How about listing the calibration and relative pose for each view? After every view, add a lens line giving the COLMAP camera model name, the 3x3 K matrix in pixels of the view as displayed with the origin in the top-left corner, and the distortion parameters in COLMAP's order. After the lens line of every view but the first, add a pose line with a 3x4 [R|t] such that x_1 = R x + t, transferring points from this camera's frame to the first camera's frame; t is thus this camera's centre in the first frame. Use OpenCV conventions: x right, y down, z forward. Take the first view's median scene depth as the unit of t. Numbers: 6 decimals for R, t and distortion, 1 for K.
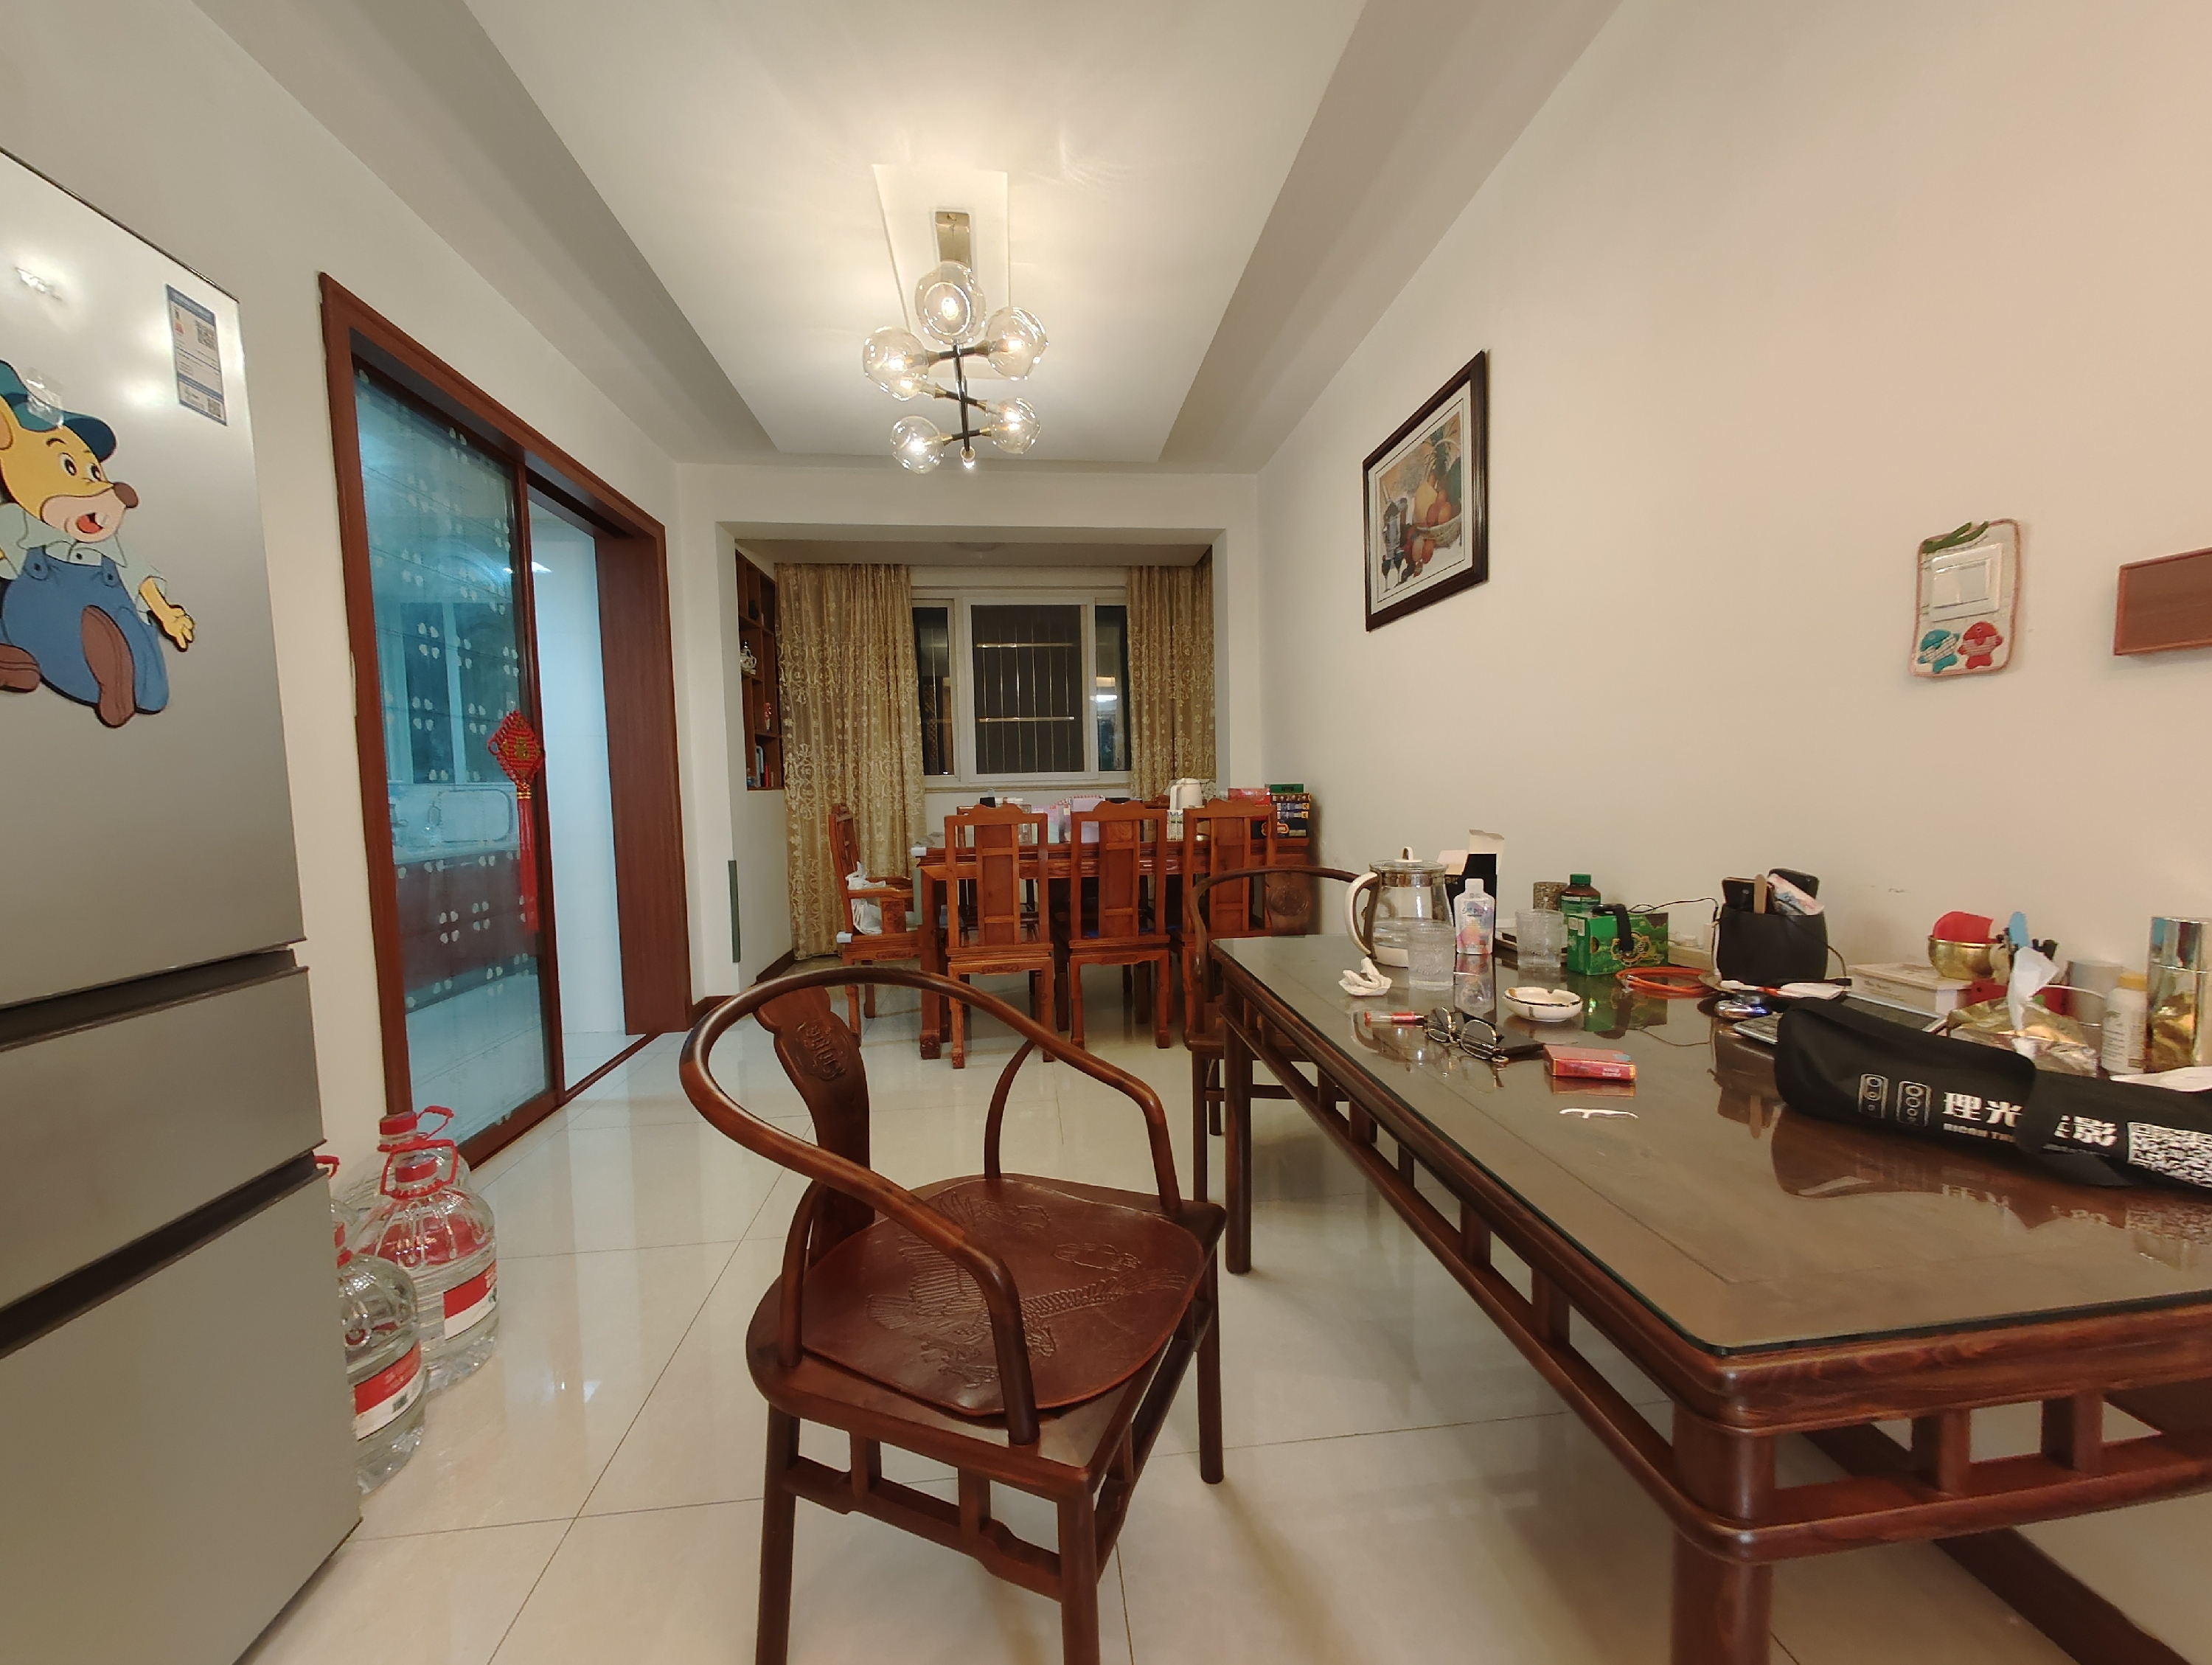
lens RADIAL K [[867.9, 0, 1106.0], [0, 867.9, 832.5], [0, 0, 1]] dist [-0.007730, -0.000077]
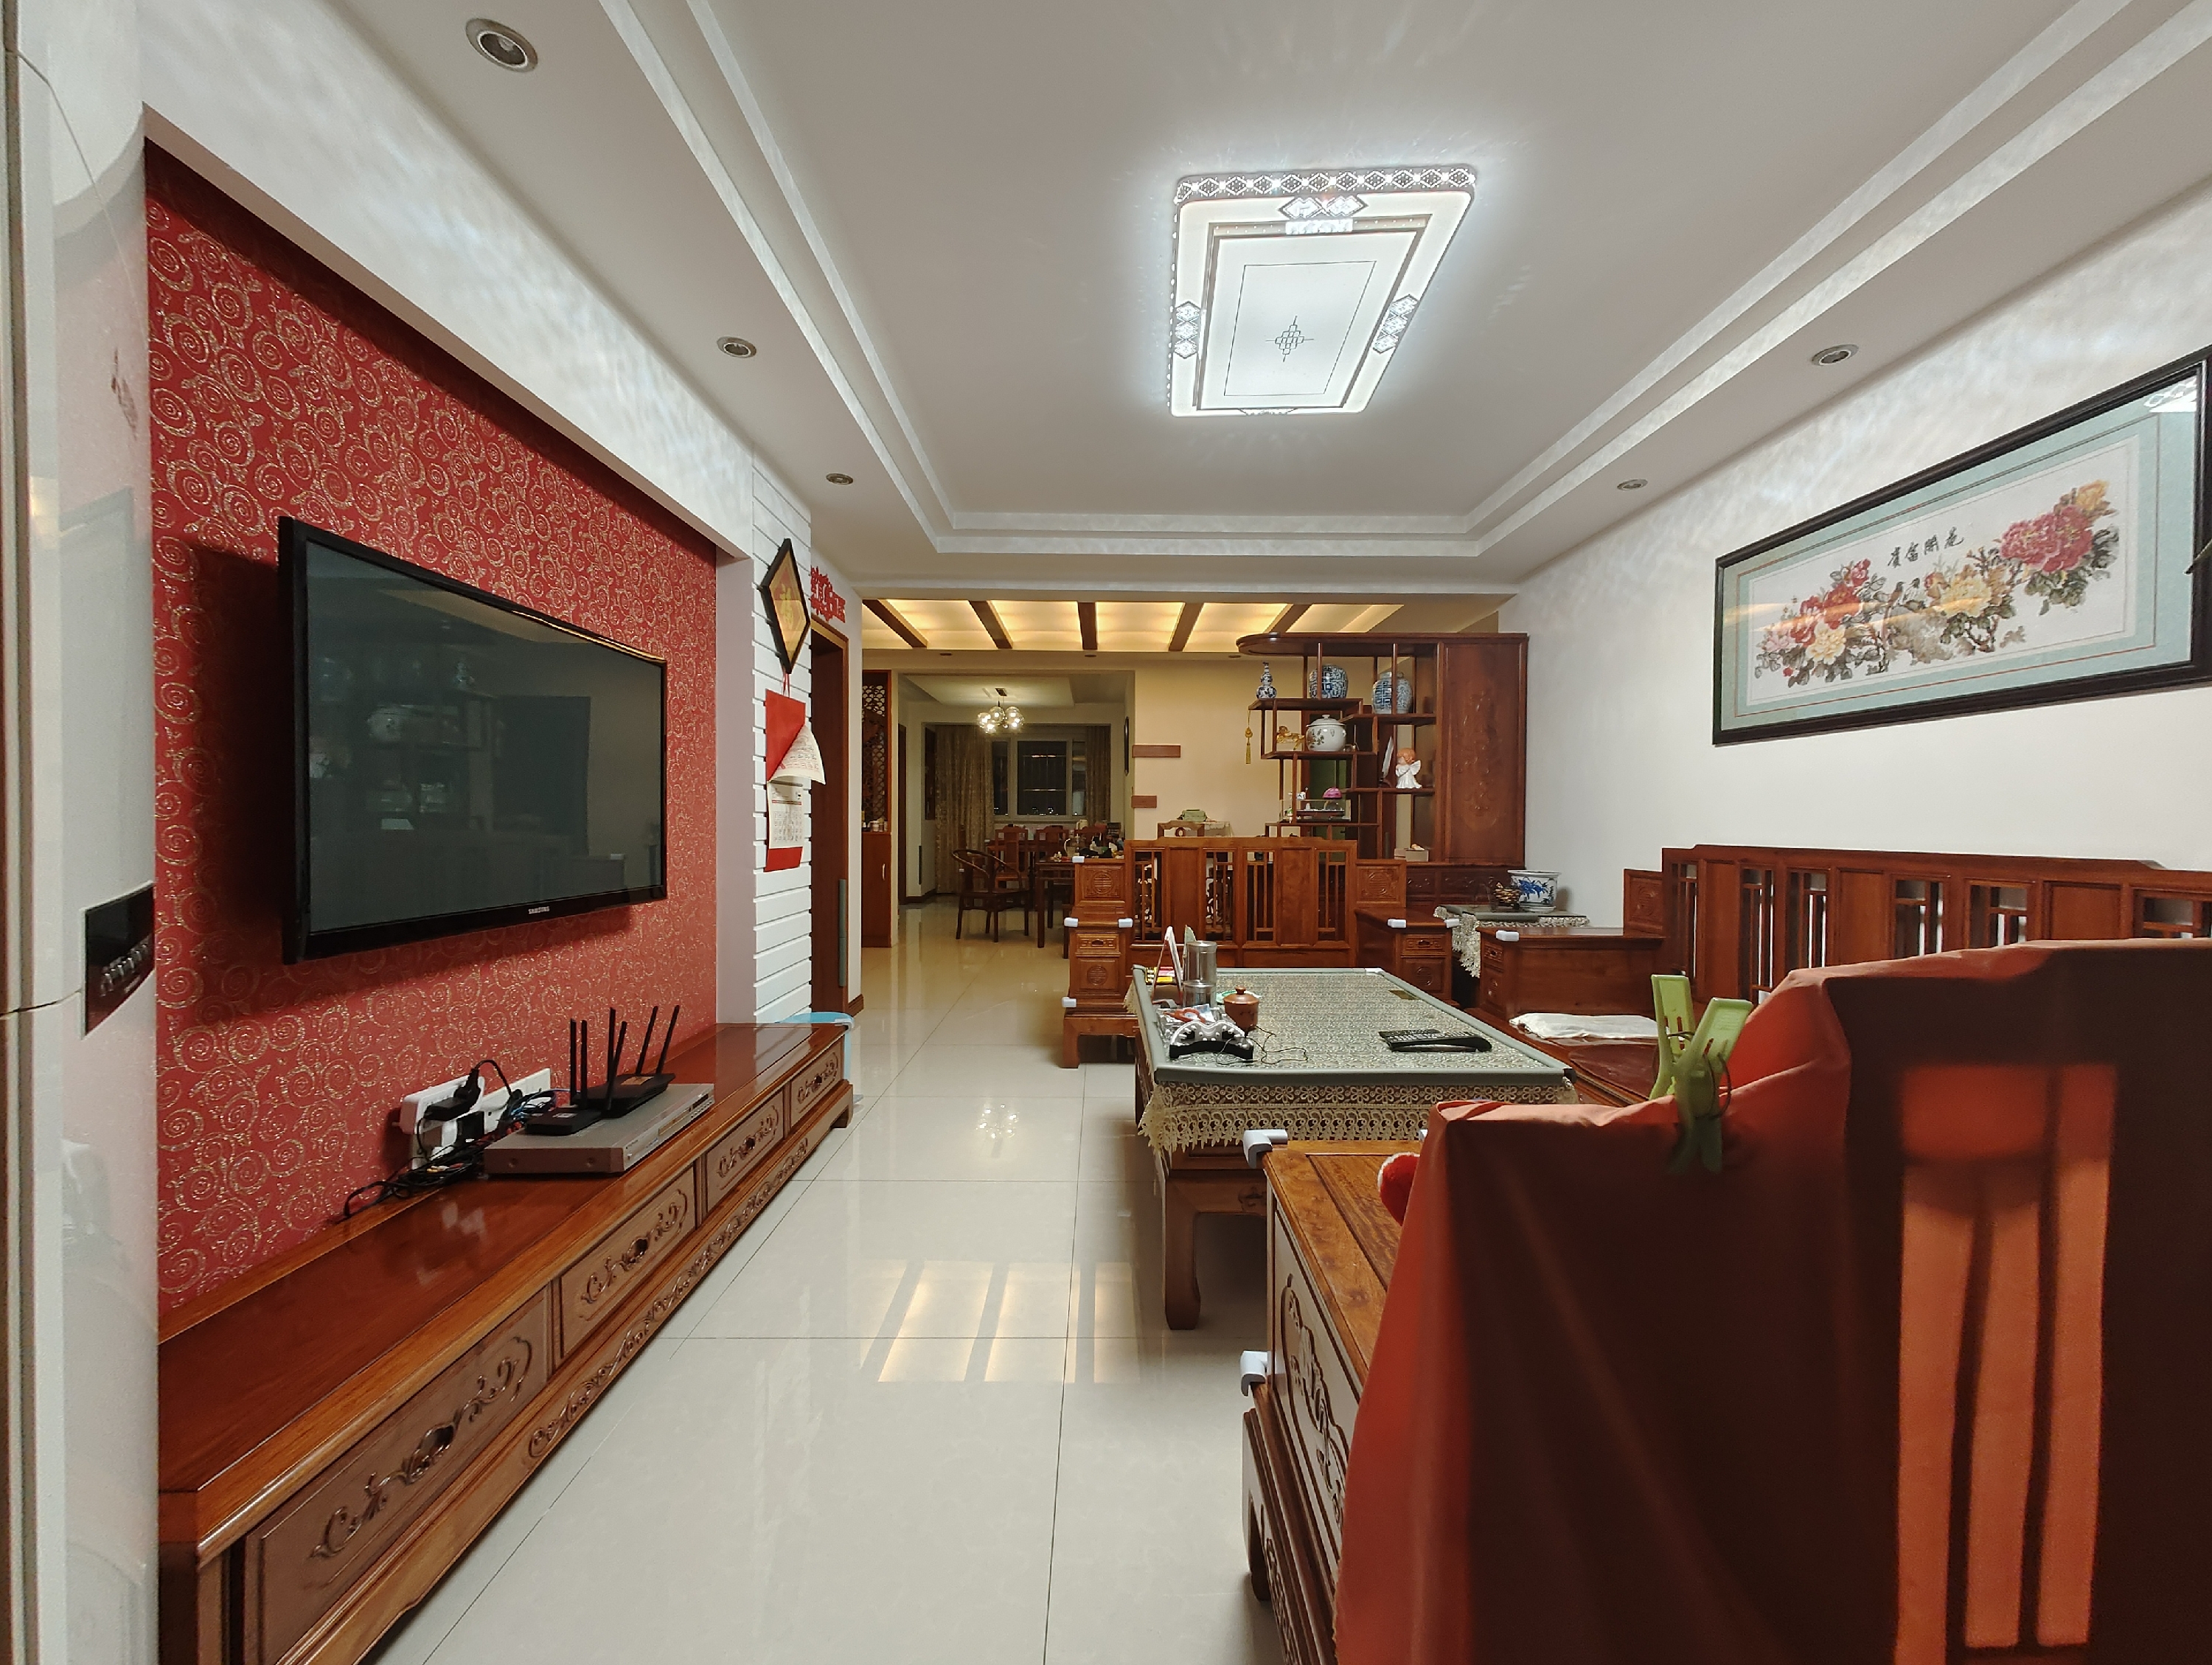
lens RADIAL K [[867.9, 0, 1106.0], [0, 867.9, 832.5], [0, 0, 1]] dist [-0.007730, -0.000077]
pose [[0.994034, 0.030473, -0.104726, 0.360696], [-0.035178, 0.998439, -0.043376, 0.075528], [0.103241, 0.046801, 0.993555, -1.378242]]
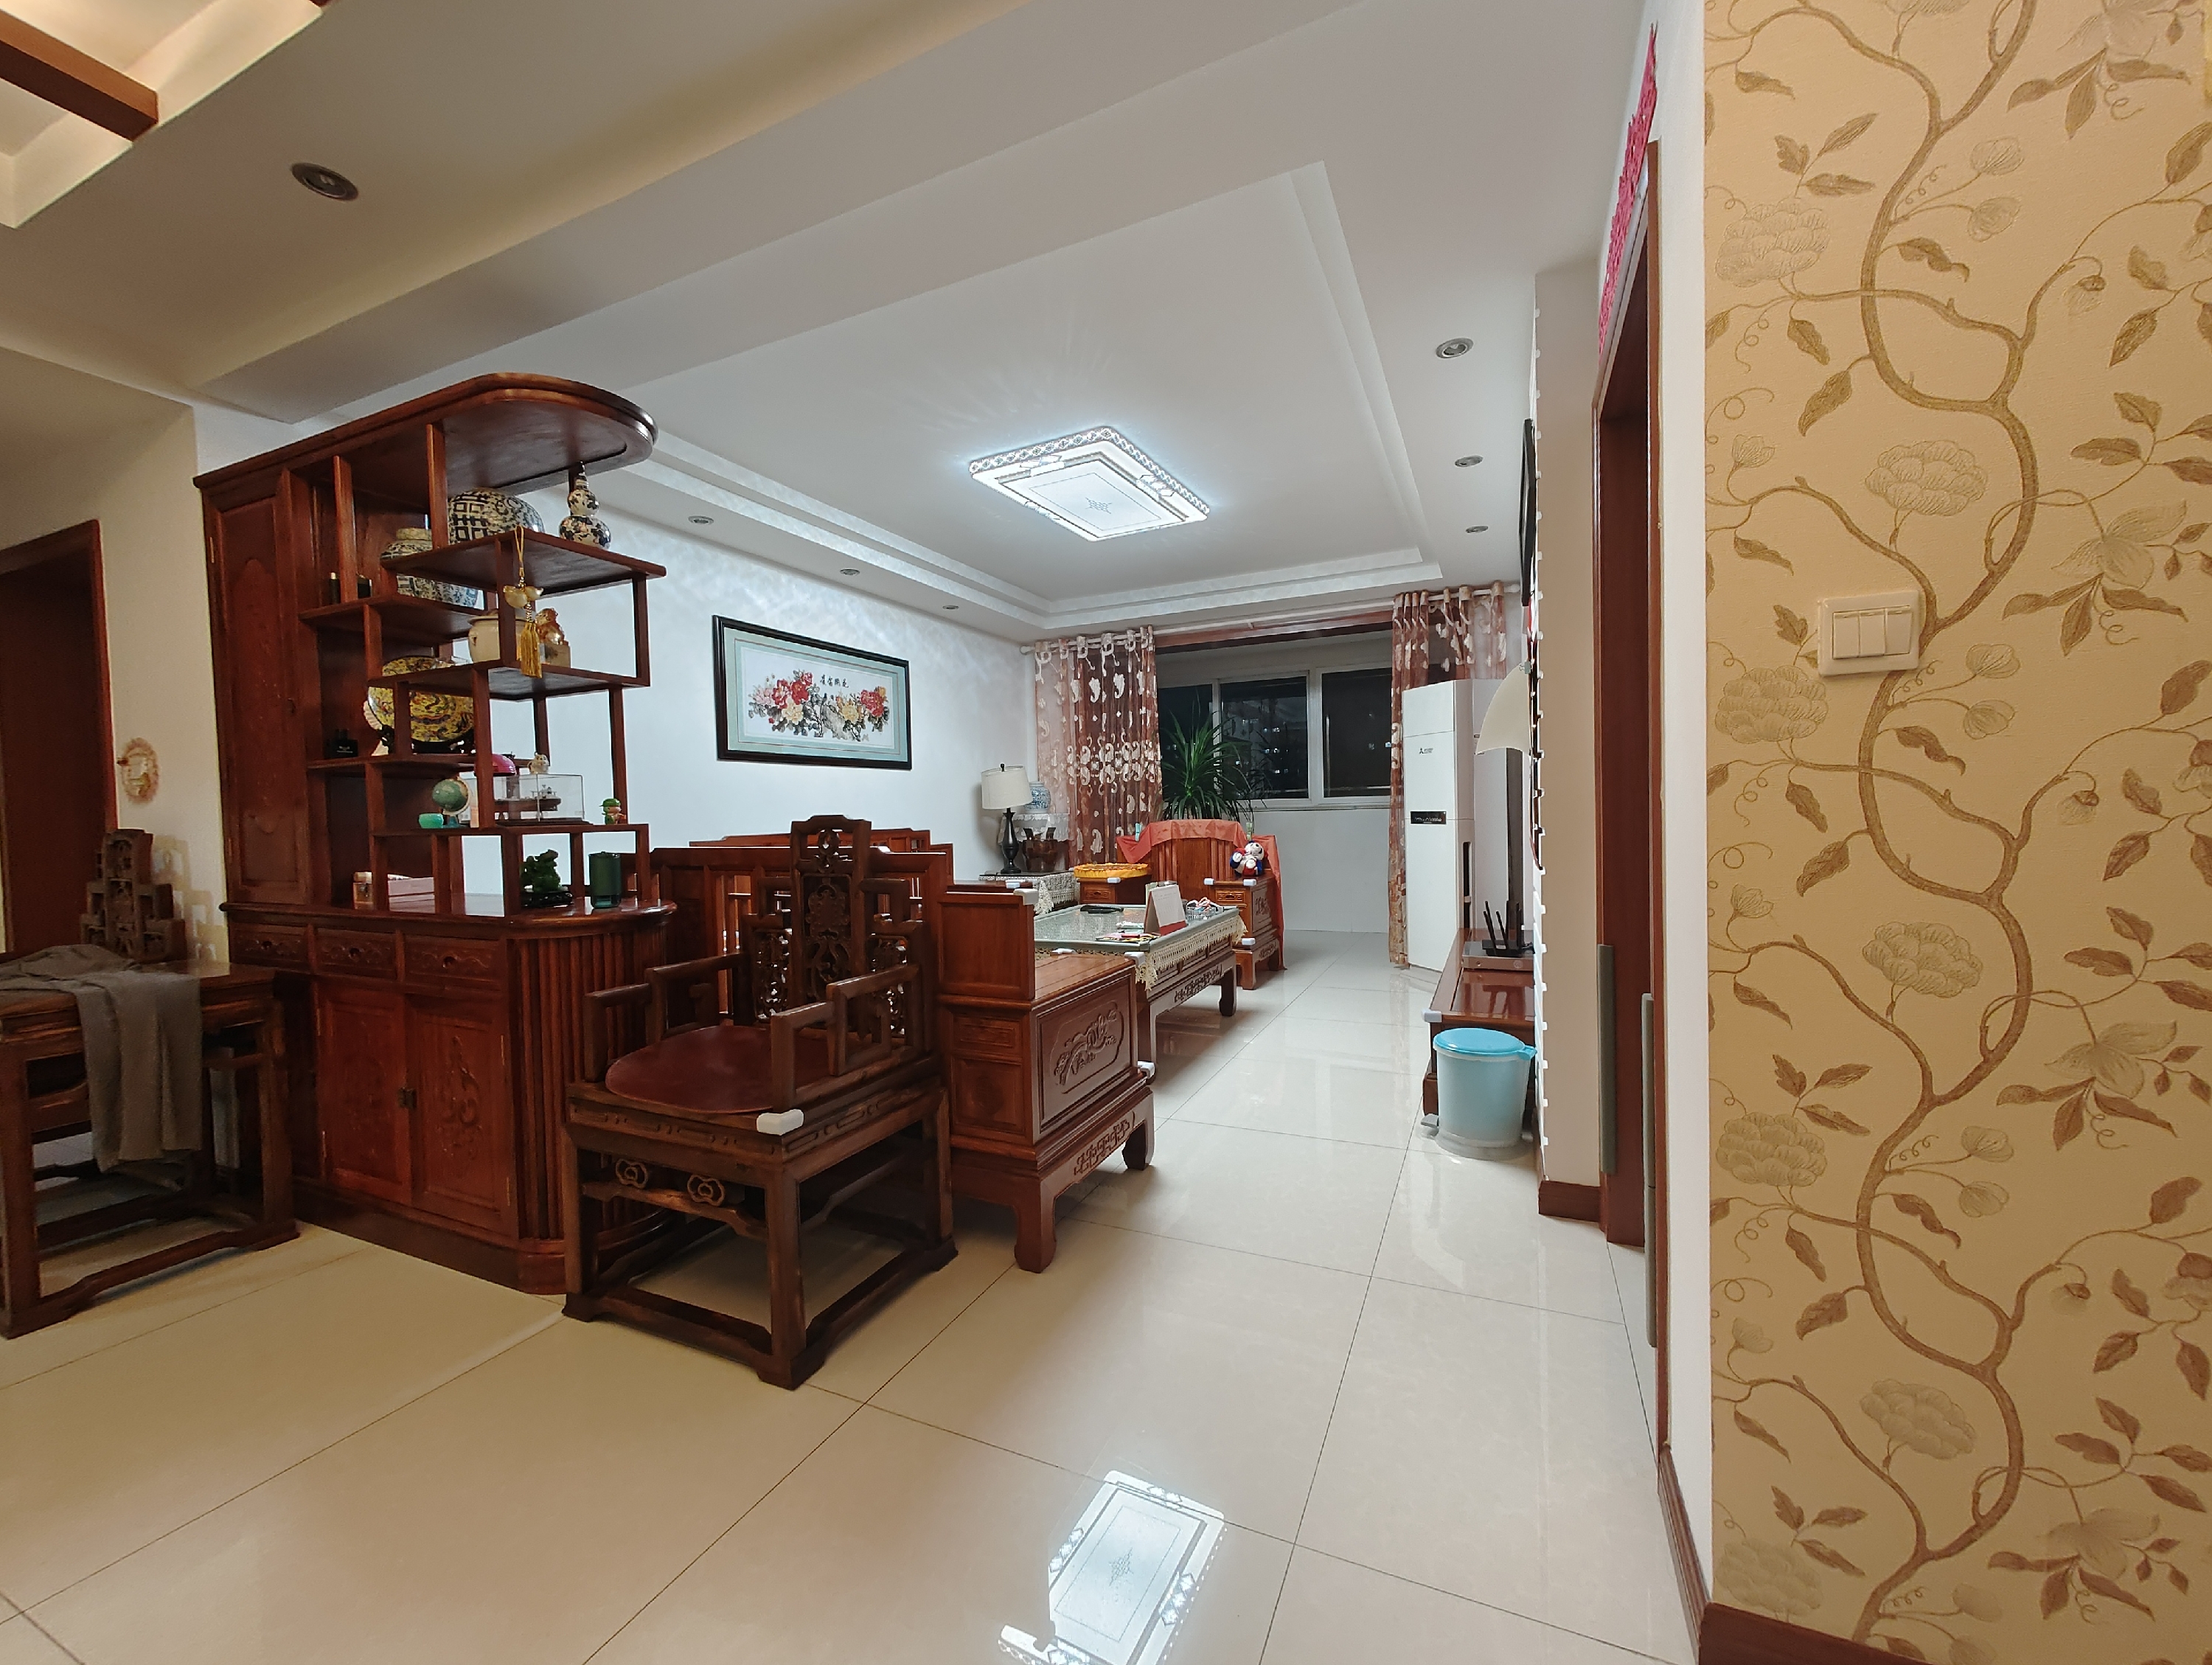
lens RADIAL K [[867.9, 0, 1106.0], [0, 867.9, 832.5], [0, 0, 1]] dist [-0.007730, -0.000077]
pose [[-0.858913, 0.035164, 0.510913, -1.702154], [0.076288, 0.995294, 0.059748, -0.270394], [-0.506407, 0.090295, -0.857554, 5.582233]]
